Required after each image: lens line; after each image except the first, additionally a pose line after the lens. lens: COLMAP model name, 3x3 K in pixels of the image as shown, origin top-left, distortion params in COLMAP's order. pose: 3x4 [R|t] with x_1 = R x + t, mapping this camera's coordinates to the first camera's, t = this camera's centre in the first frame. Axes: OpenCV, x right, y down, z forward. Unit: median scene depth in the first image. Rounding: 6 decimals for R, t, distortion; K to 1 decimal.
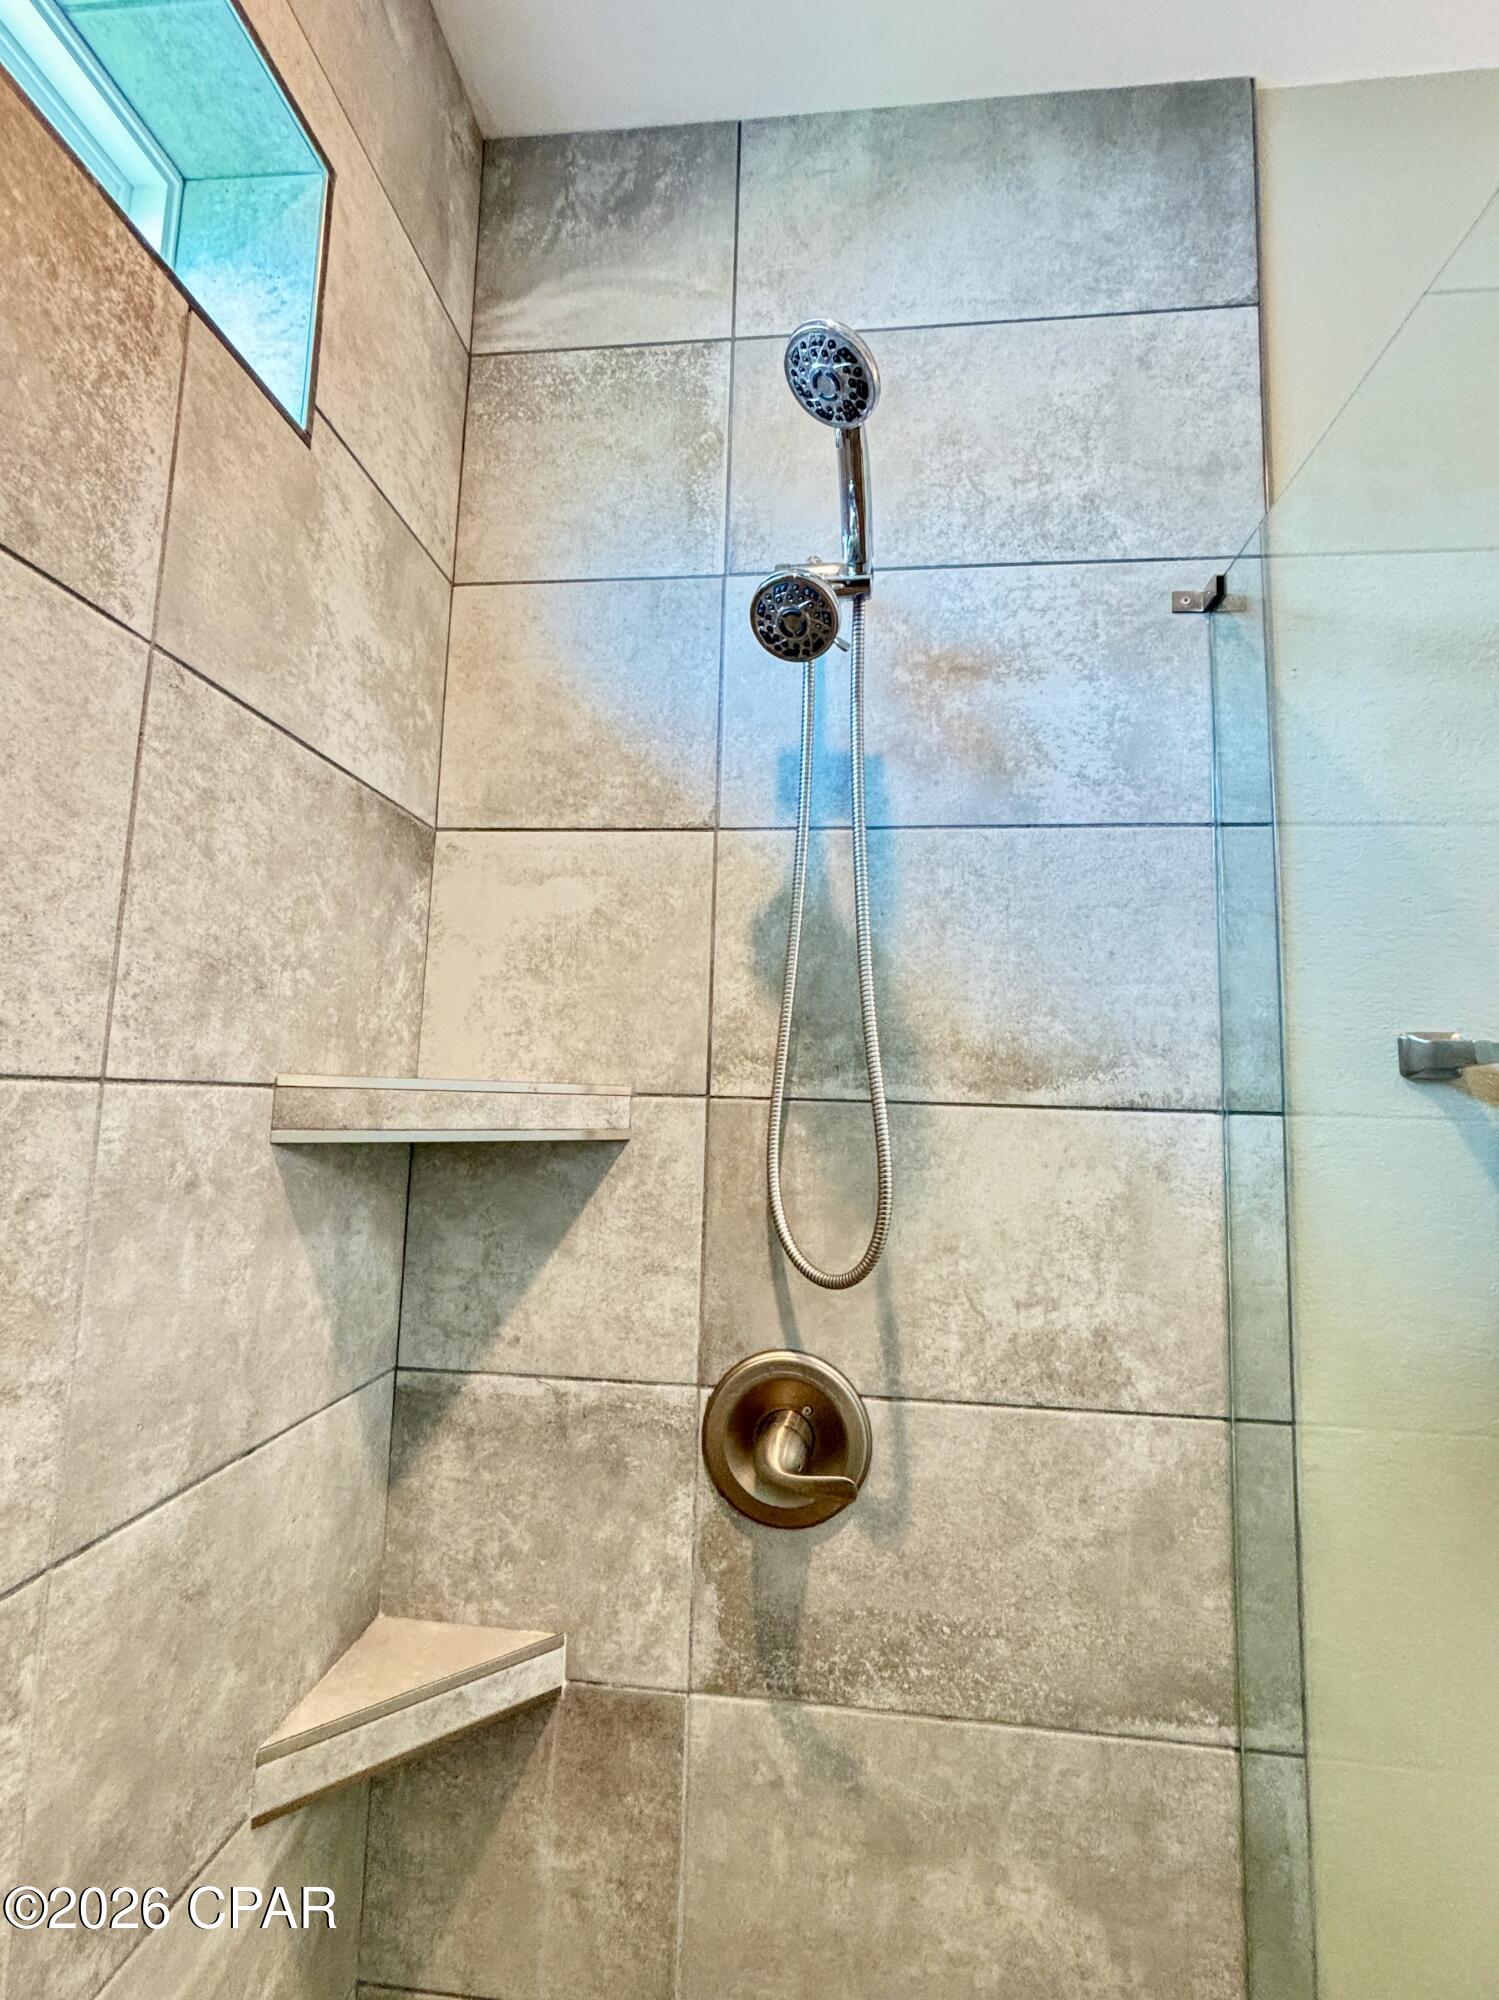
lens RADIAL K [[822.6, 0, 753.5], [0, 822.6, 1000.2], [0, 0, 1]] dist [0.000537, 0.000841]
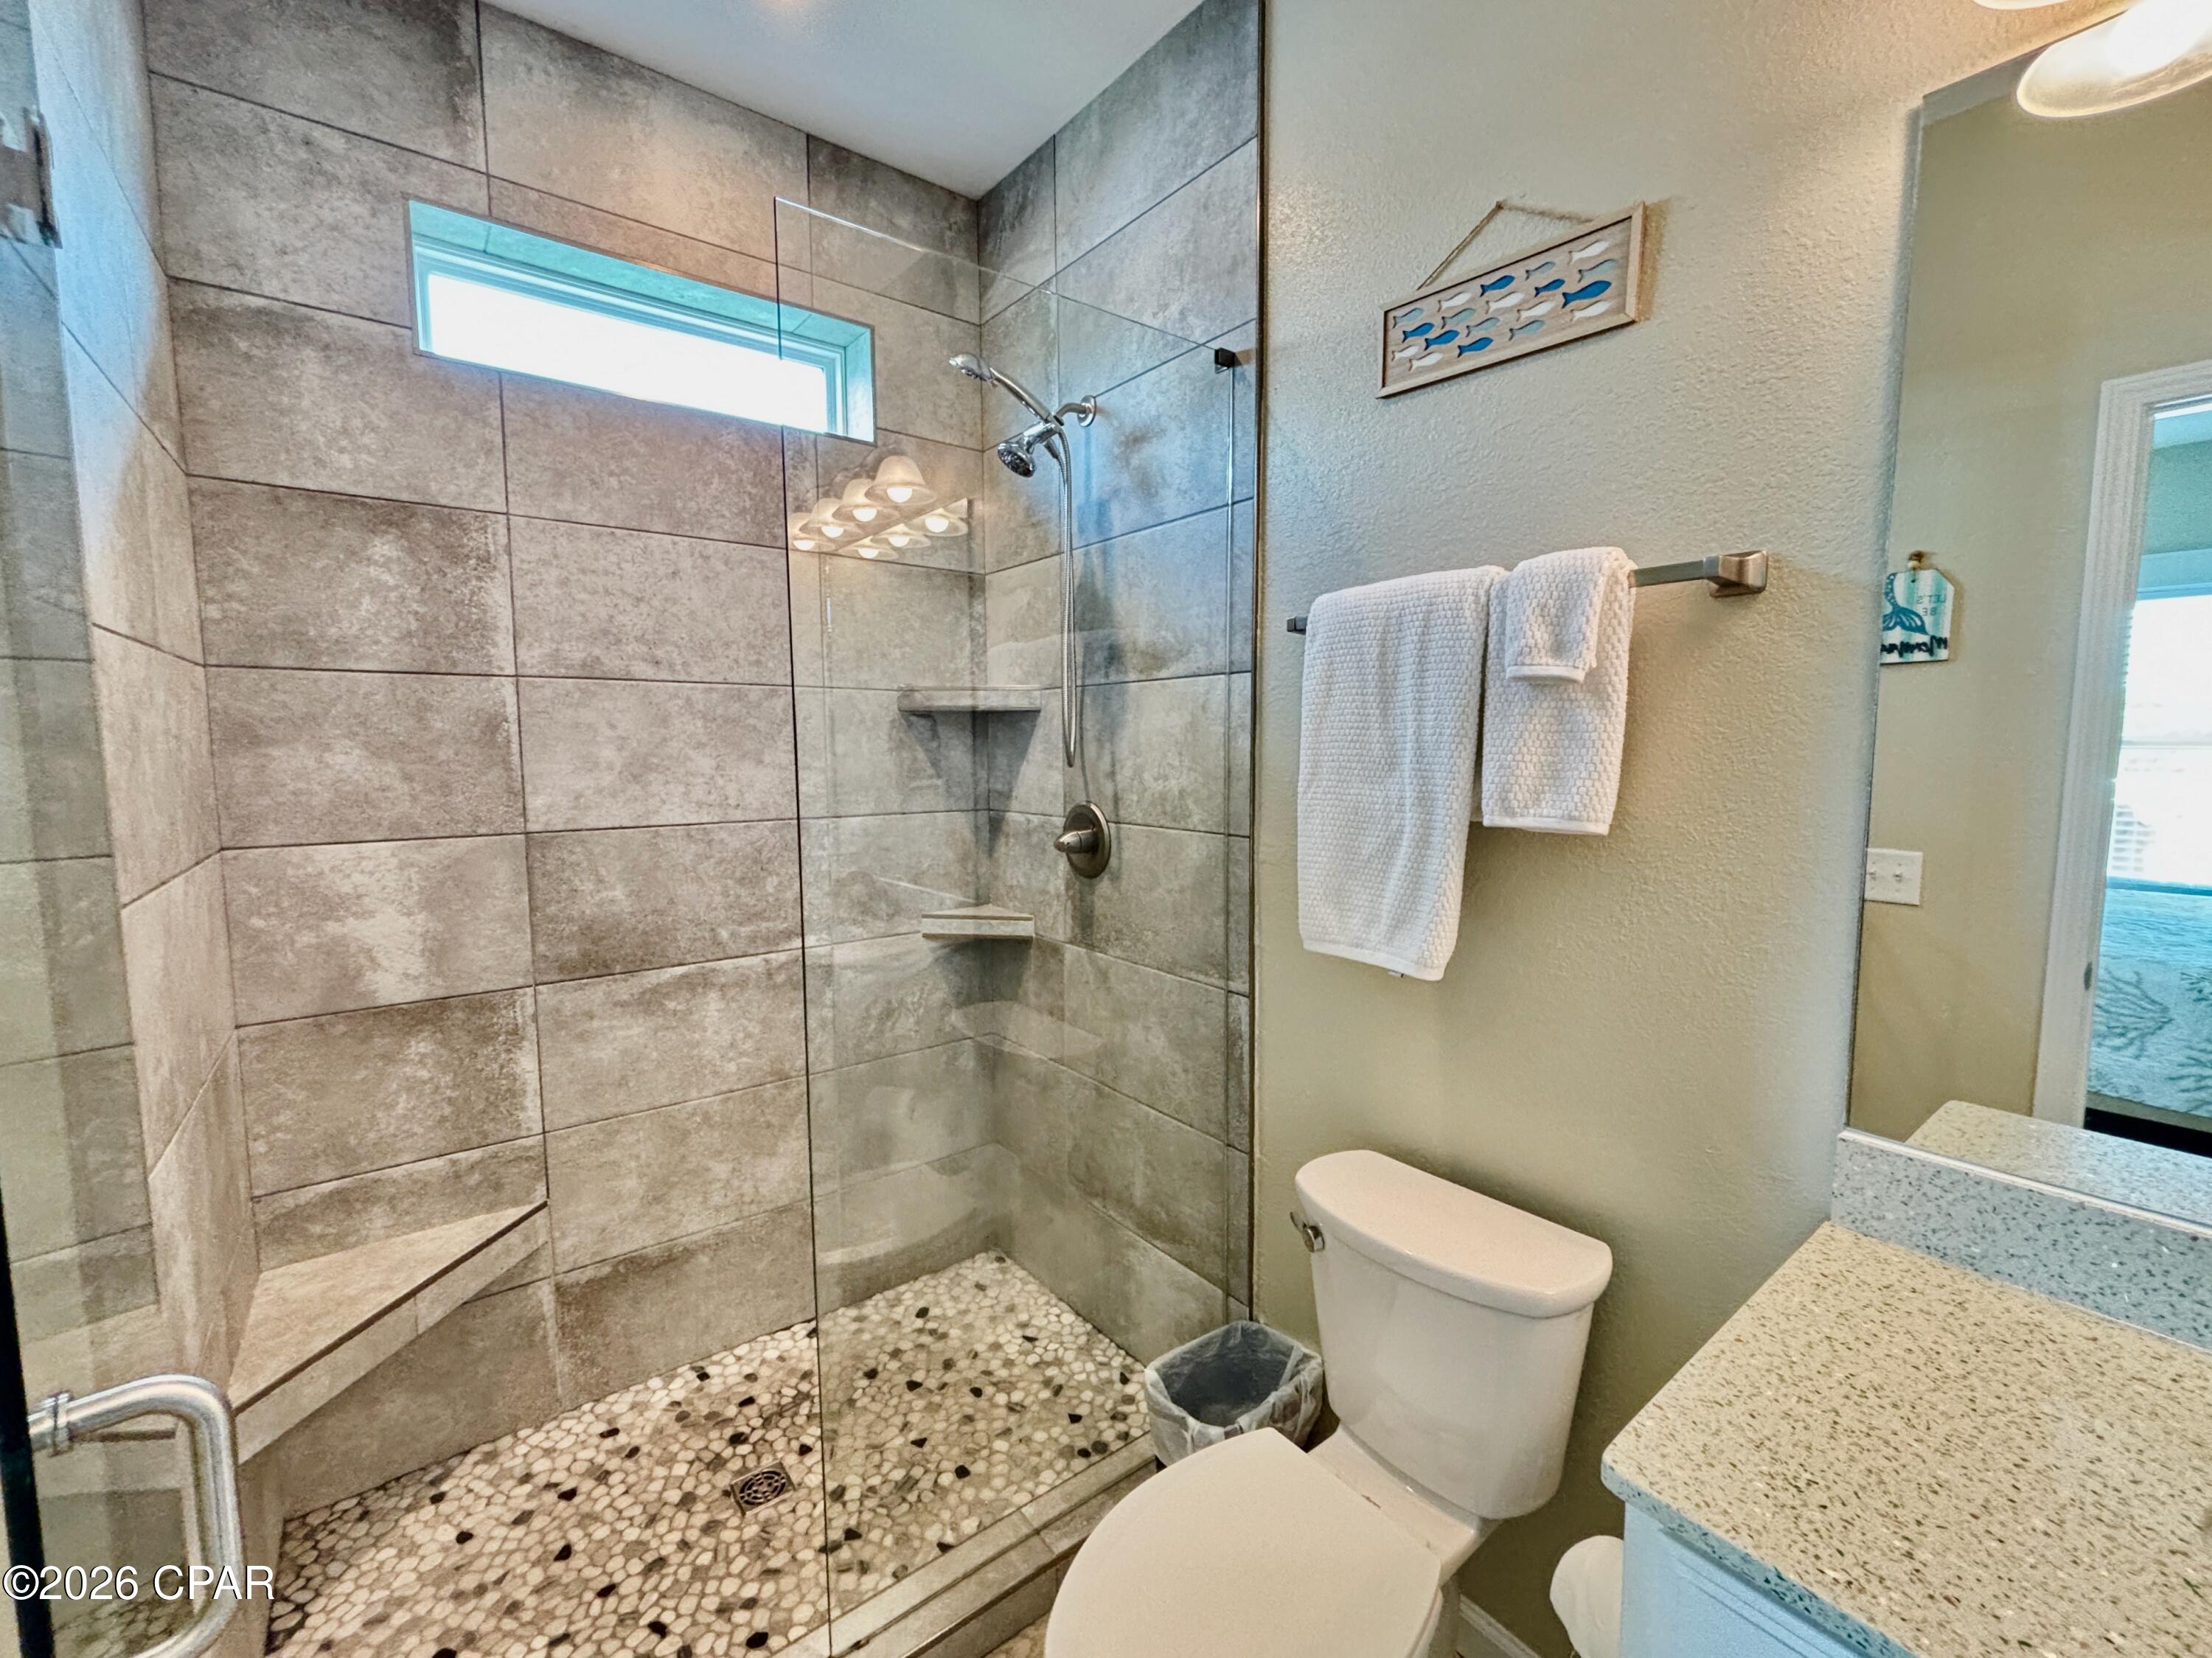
lens RADIAL K [[909.8, 0, 1106.4], [0, 909.8, 818.7], [0, 0, 1]] dist [0.000537, 0.000841]
pose [[0.693221, 0.033978, -0.719924, 1.830157], [0.099227, 0.984876, 0.142029, 0.139821], [0.713862, -0.169894, 0.679365, -0.601206]]
